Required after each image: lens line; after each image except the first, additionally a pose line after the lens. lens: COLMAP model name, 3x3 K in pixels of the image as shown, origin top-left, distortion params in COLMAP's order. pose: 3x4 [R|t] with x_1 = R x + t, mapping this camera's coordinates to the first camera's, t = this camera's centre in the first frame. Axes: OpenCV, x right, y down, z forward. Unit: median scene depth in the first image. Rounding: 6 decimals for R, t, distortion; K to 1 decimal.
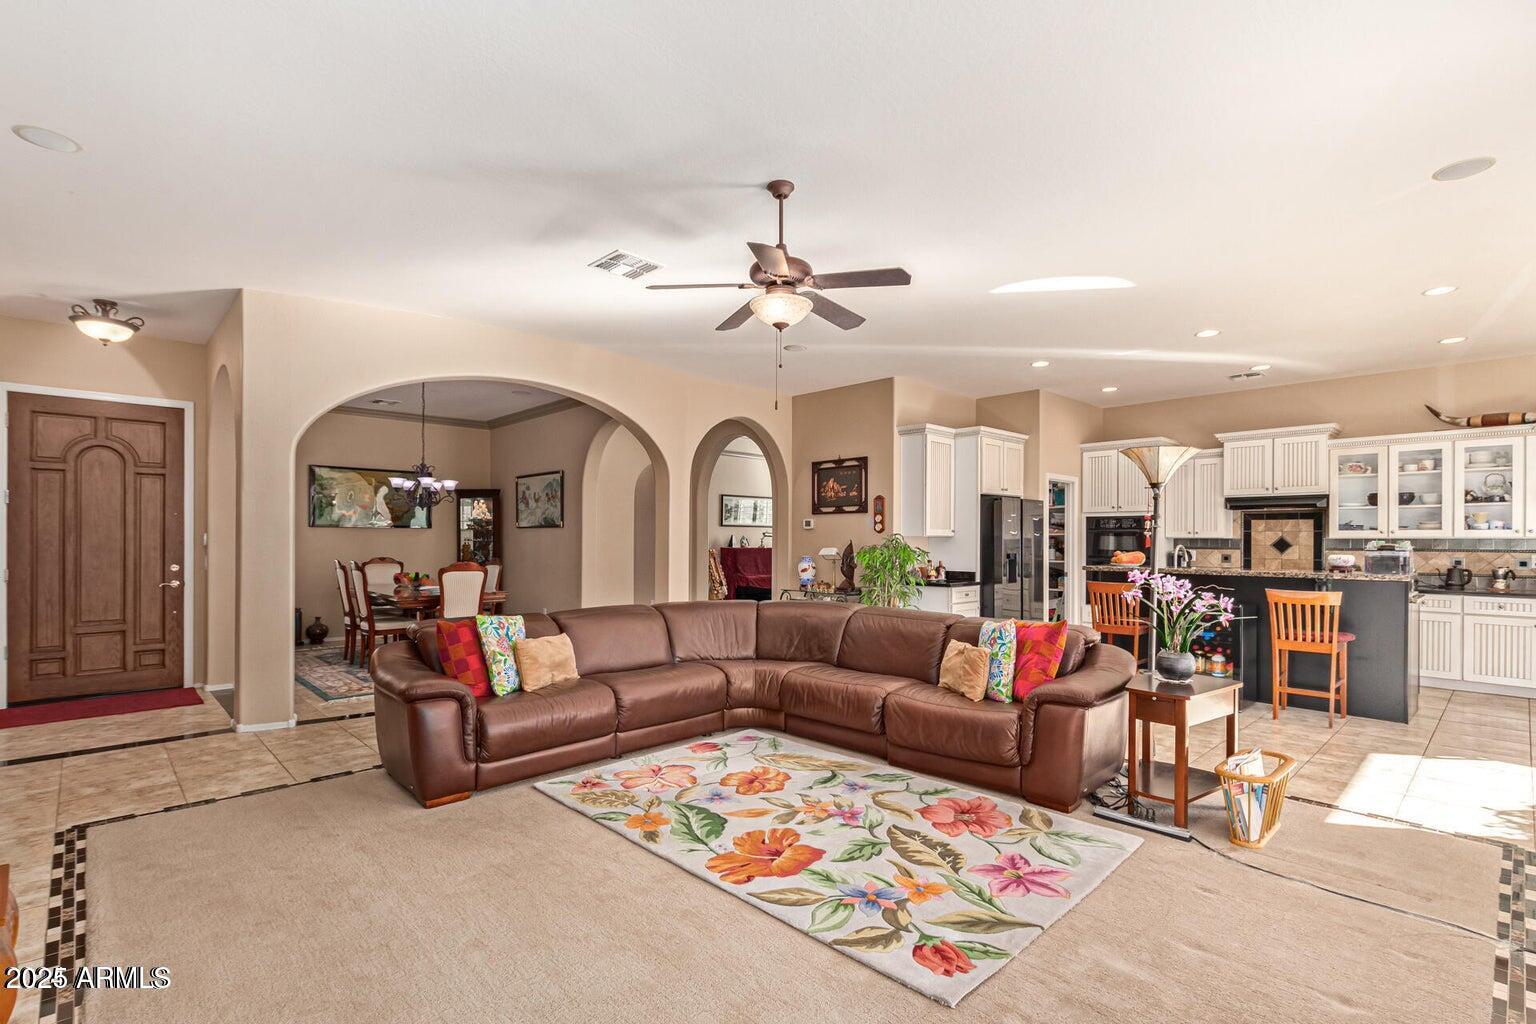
lens RADIAL K [[718.4, 0, 769.3], [0, 718.4, 545.9], [0, 0, 1]] dist [0.000604, -0.000244]
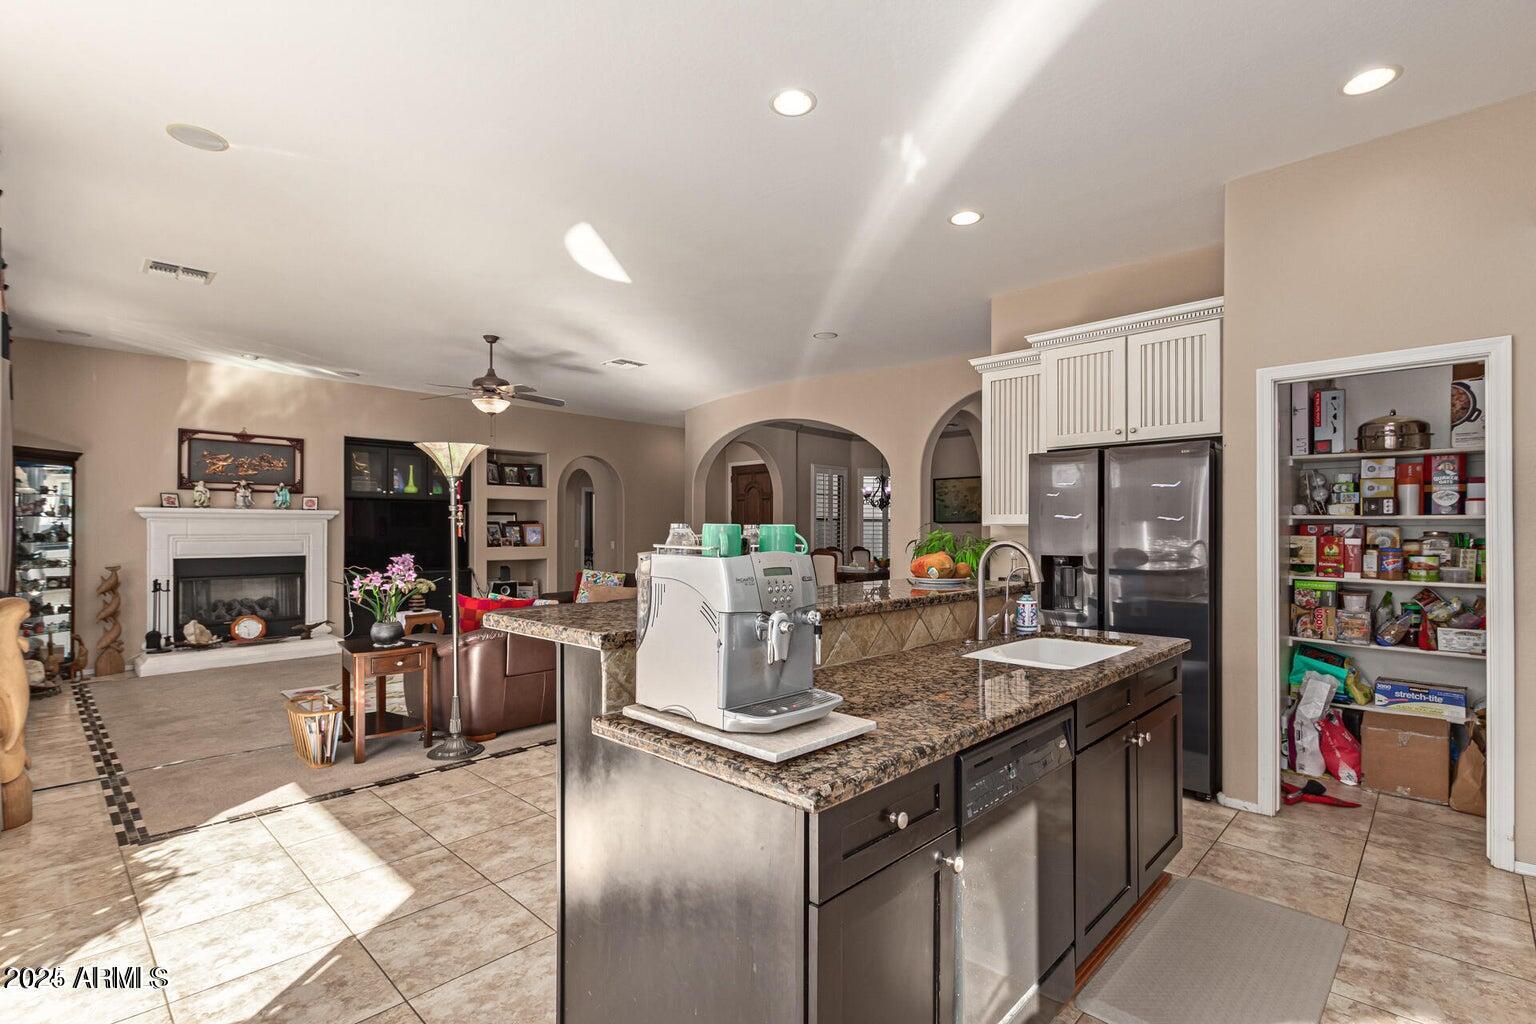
lens RADIAL K [[720.0, 0, 766.9], [0, 720.0, 526.6], [0, 0, 1]] dist [0.009681, -0.000714]
pose [[0.031243, -0.012174, -0.999438, 1.707419], [-0.003332, 0.999919, -0.012284, 0.000328], [0.999506, 0.003714, 0.031200, 1.510403]]
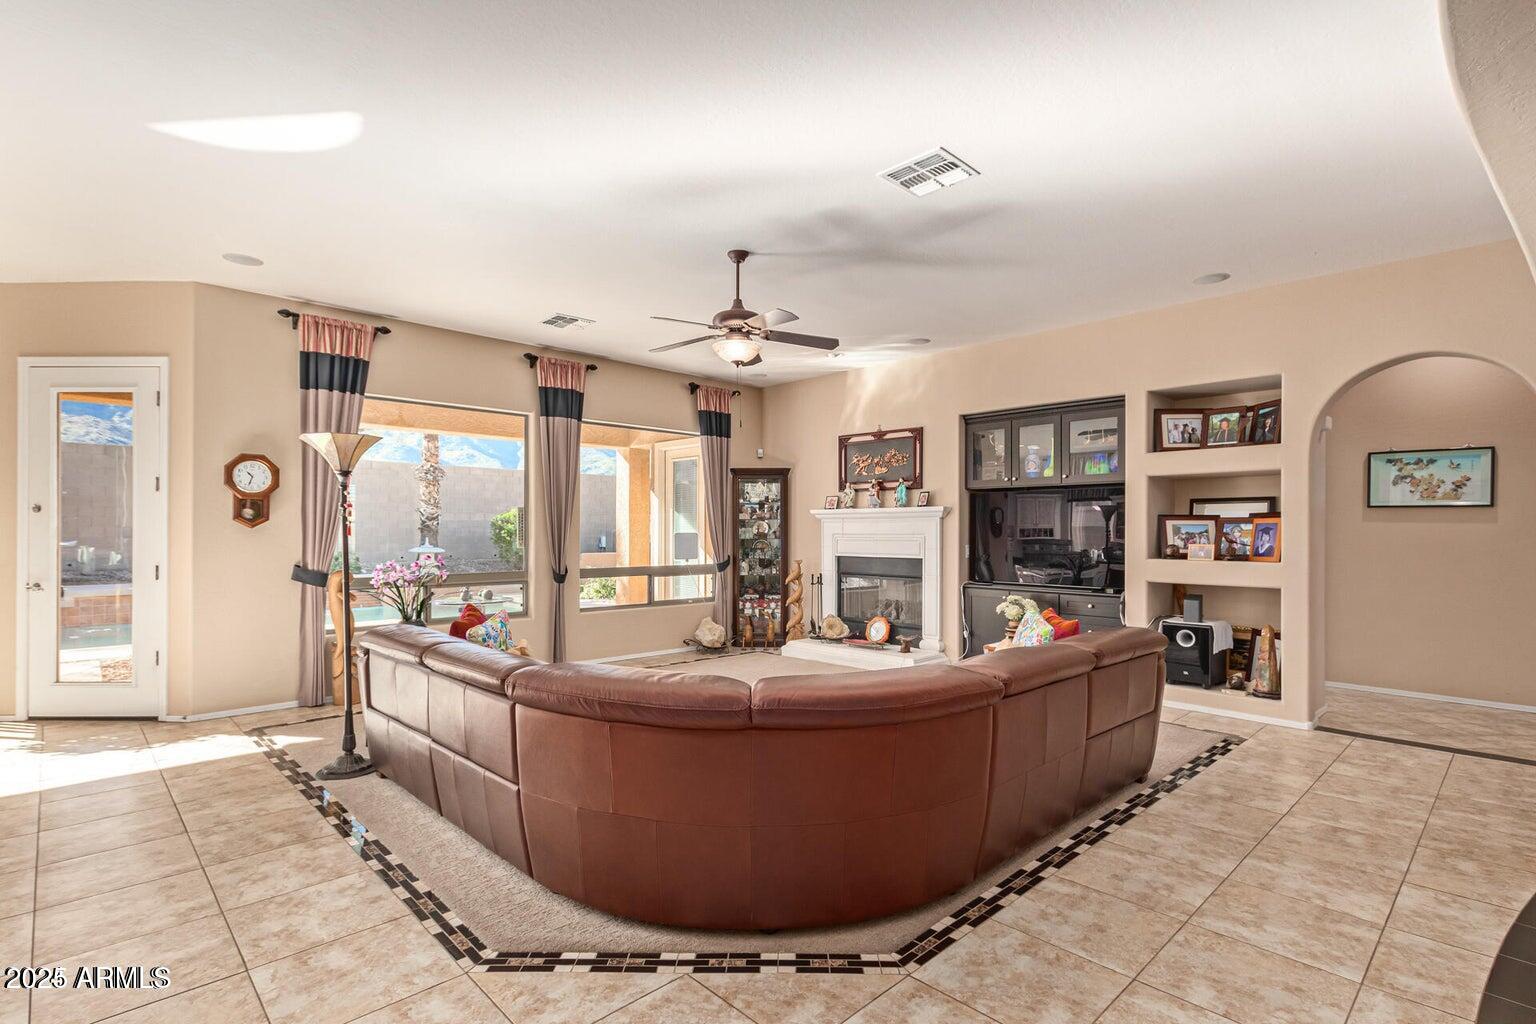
lens RADIAL K [[720.0, 0, 766.9], [0, 720.0, 526.6], [0, 0, 1]] dist [0.009681, -0.000714]
pose [[-0.999964, -0.008494, 0.000879, -0.031639], [-0.008496, 0.999960, -0.002853, -0.009833], [-0.000855, -0.002861, -0.999996, 2.093101]]
